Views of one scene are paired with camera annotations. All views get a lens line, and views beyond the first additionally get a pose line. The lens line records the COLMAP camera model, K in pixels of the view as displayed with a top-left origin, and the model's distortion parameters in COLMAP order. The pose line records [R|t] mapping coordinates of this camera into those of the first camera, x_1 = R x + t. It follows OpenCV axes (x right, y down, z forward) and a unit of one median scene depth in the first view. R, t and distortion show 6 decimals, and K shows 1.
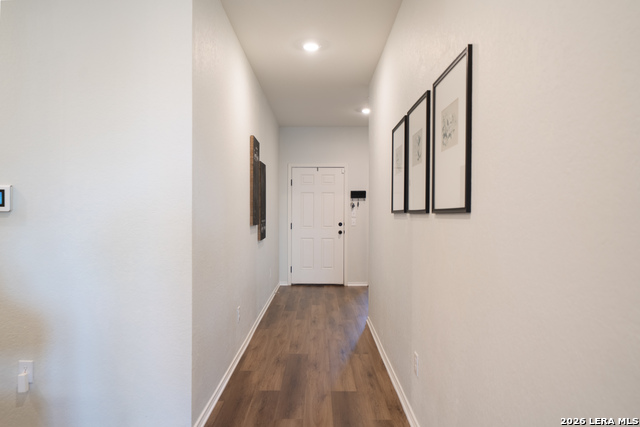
lens RADIAL K [[429.9, 0, 319.0], [0, 429.9, 224.5], [0, 0, 1]] dist [0.002768, 0.000845]
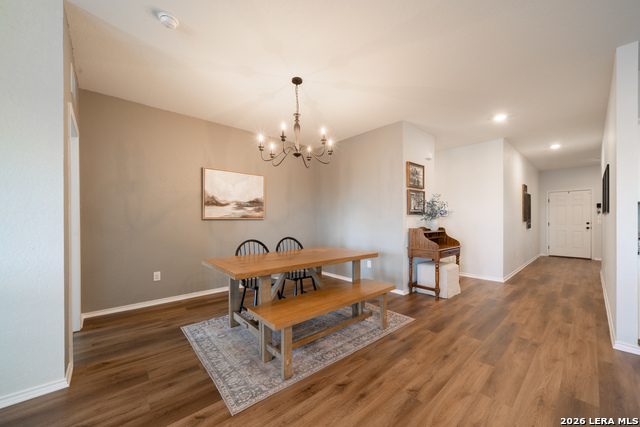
lens RADIAL K [[238.6, 0, 322.8], [0, 238.6, 222.7], [0, 0, 1]] dist [-0.000746, -0.000041]
pose [[0.669240, -0.001347, -0.743045, 0.069158], [-0.013332, 0.999816, -0.013820, 0.035509], [0.742927, 0.019156, 0.669098, -0.601889]]
